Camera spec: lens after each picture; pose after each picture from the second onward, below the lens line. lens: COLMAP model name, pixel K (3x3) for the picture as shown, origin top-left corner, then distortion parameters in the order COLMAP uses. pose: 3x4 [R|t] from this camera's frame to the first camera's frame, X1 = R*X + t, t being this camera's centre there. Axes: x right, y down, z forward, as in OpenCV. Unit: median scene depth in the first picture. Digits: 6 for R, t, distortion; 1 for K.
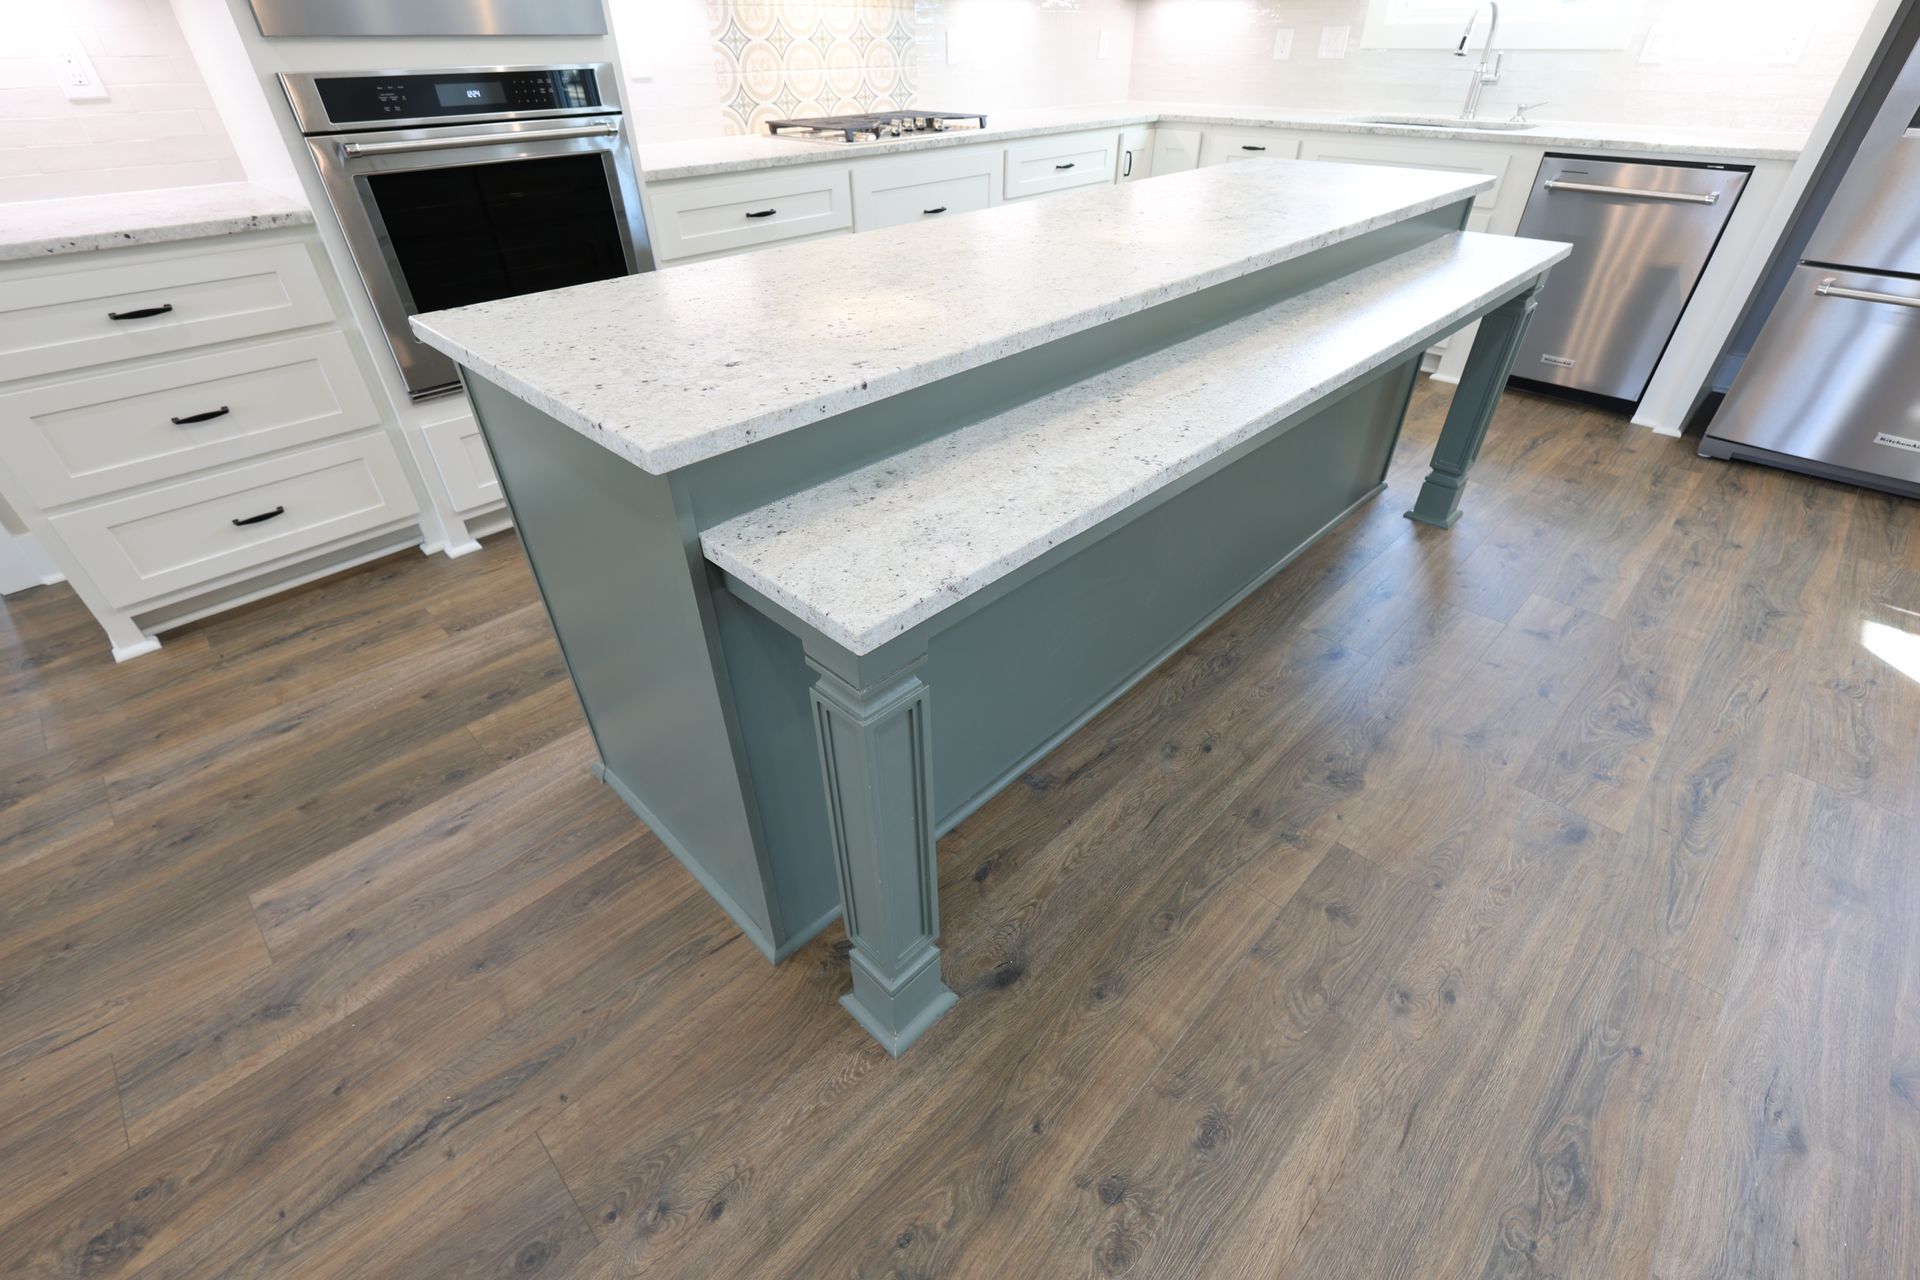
lens RADIAL K [[827.9, 0, 960.0], [0, 827.9, 640.0], [0, 0, 1]] dist [-0.001926, -0.000313]
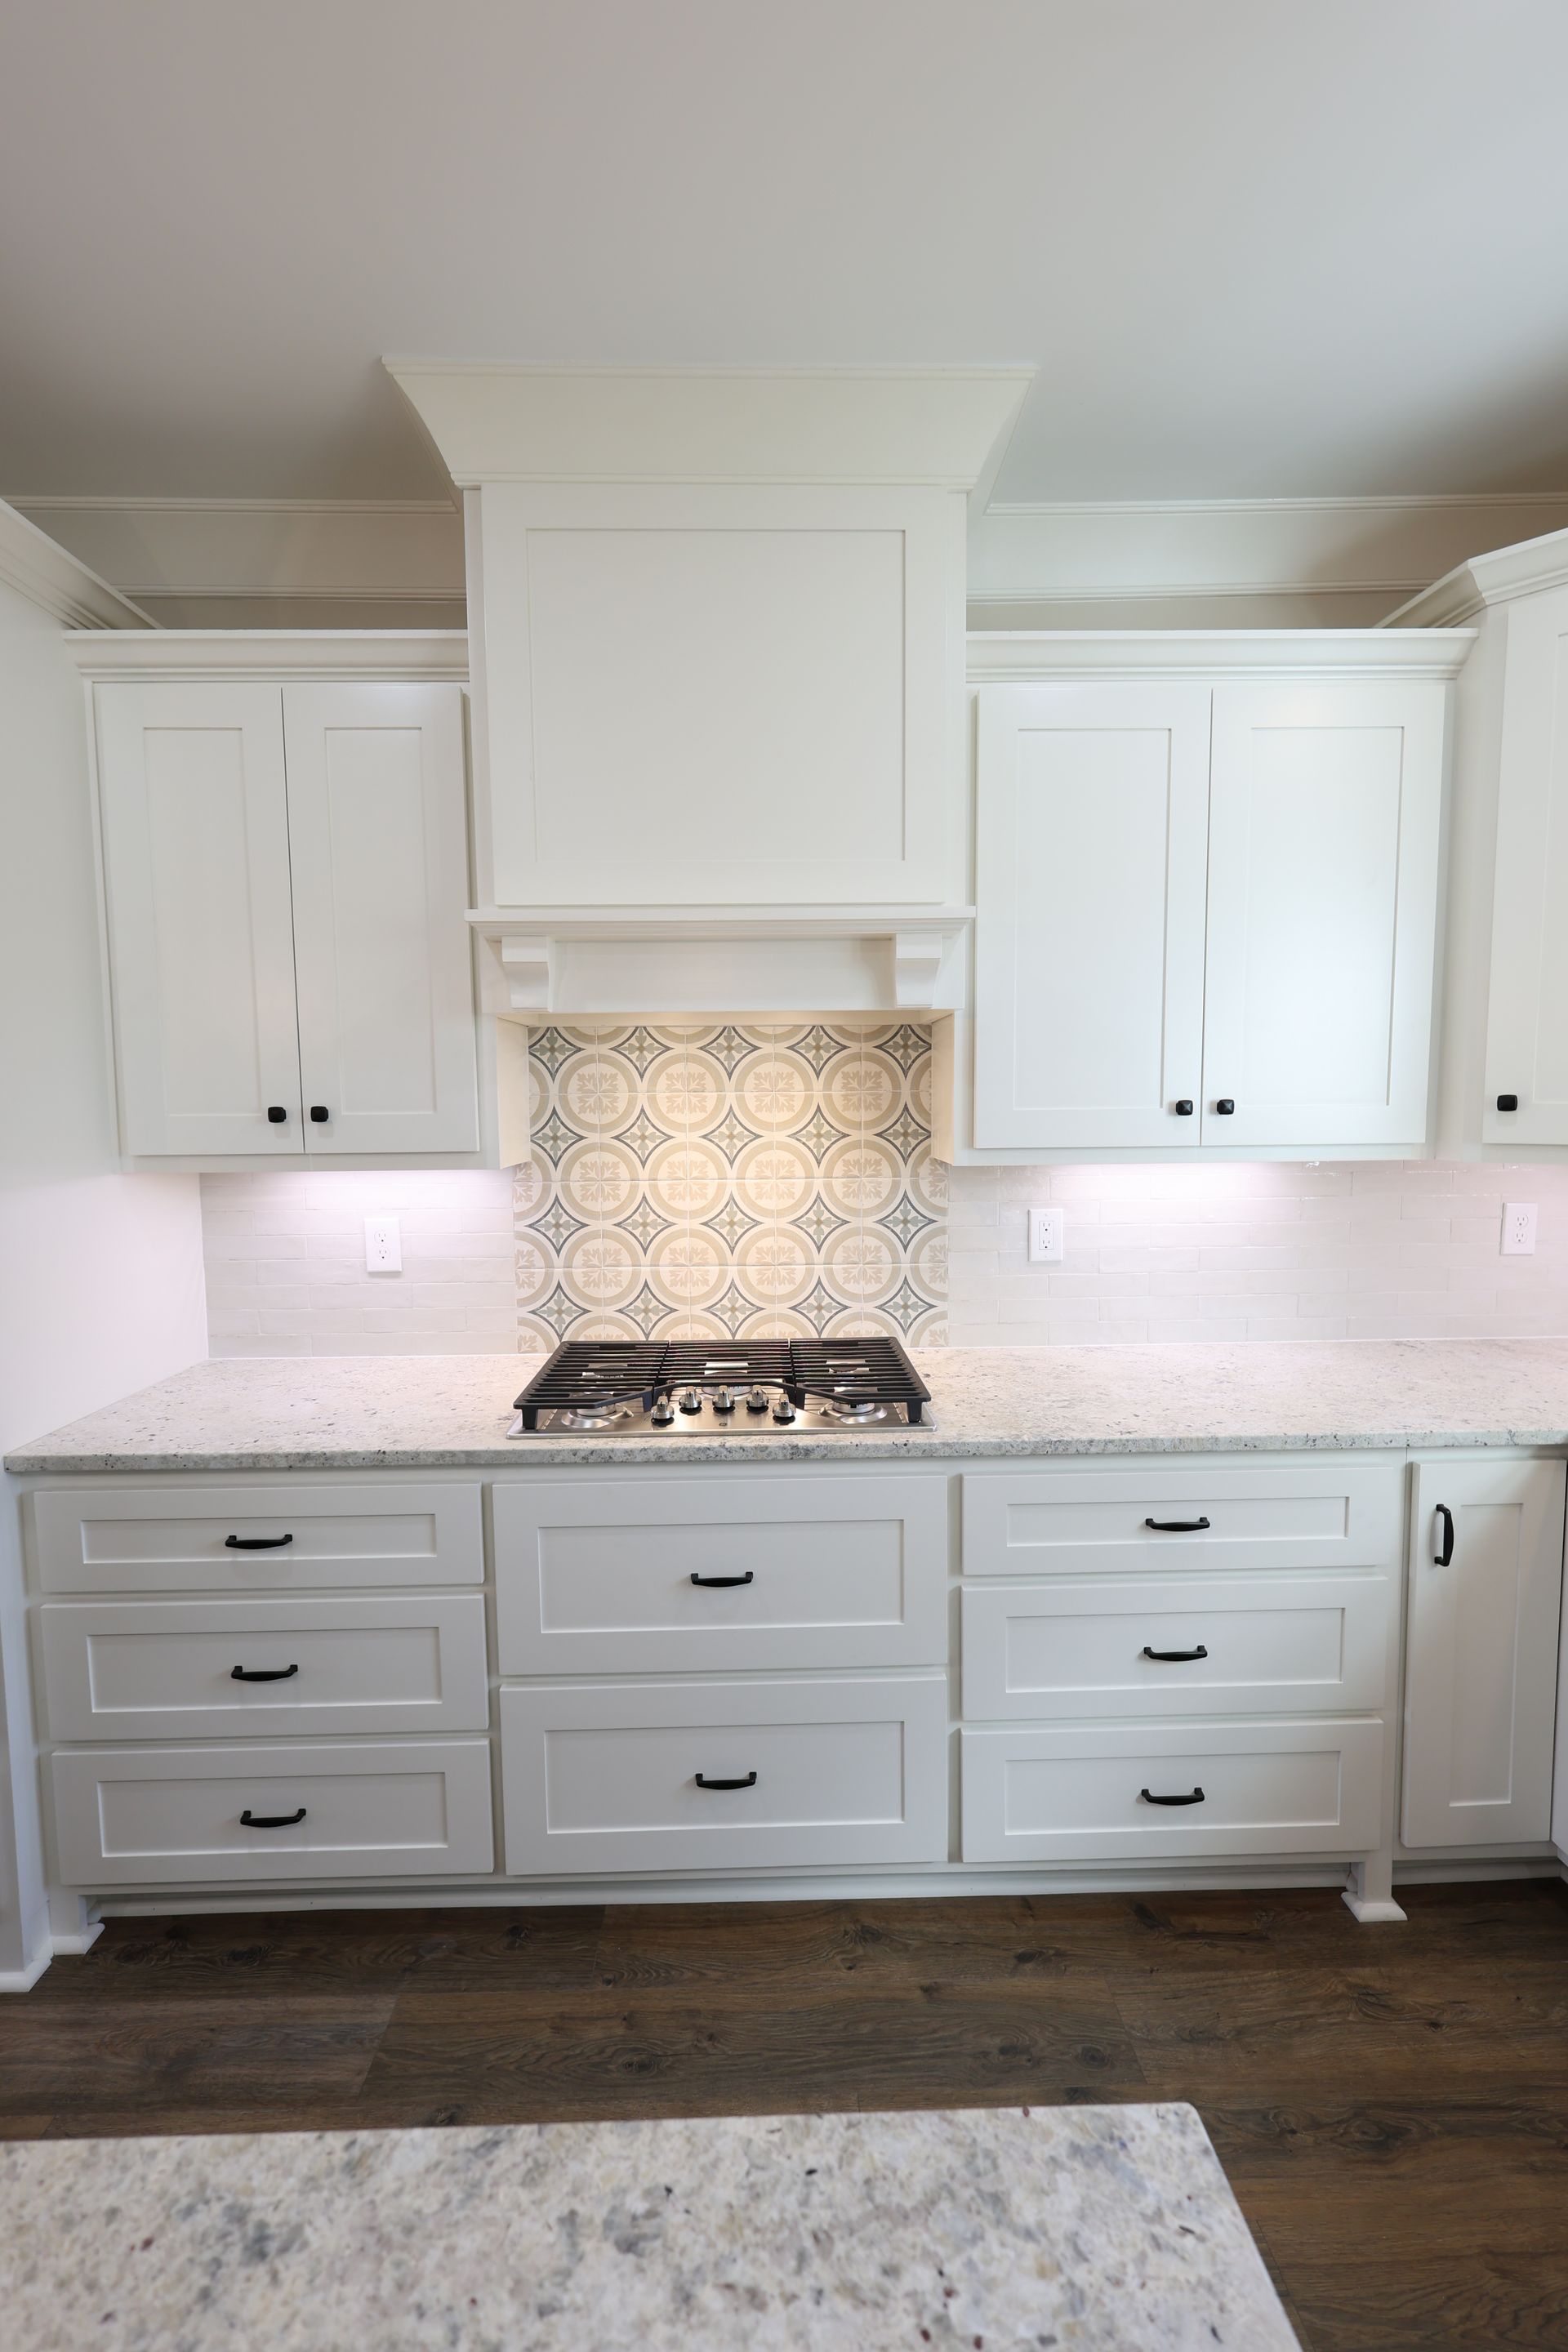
lens RADIAL K [[1014.2, 0, 784.0], [0, 1014.2, 1176.0], [0, 0, 1]] dist [-0.001926, -0.000313]
pose [[0.717551, 0.053503, -0.694448, 0.373760], [-0.408143, 0.840226, -0.356986, -0.538647], [0.564393, 0.539590, 0.624742, 0.581322]]
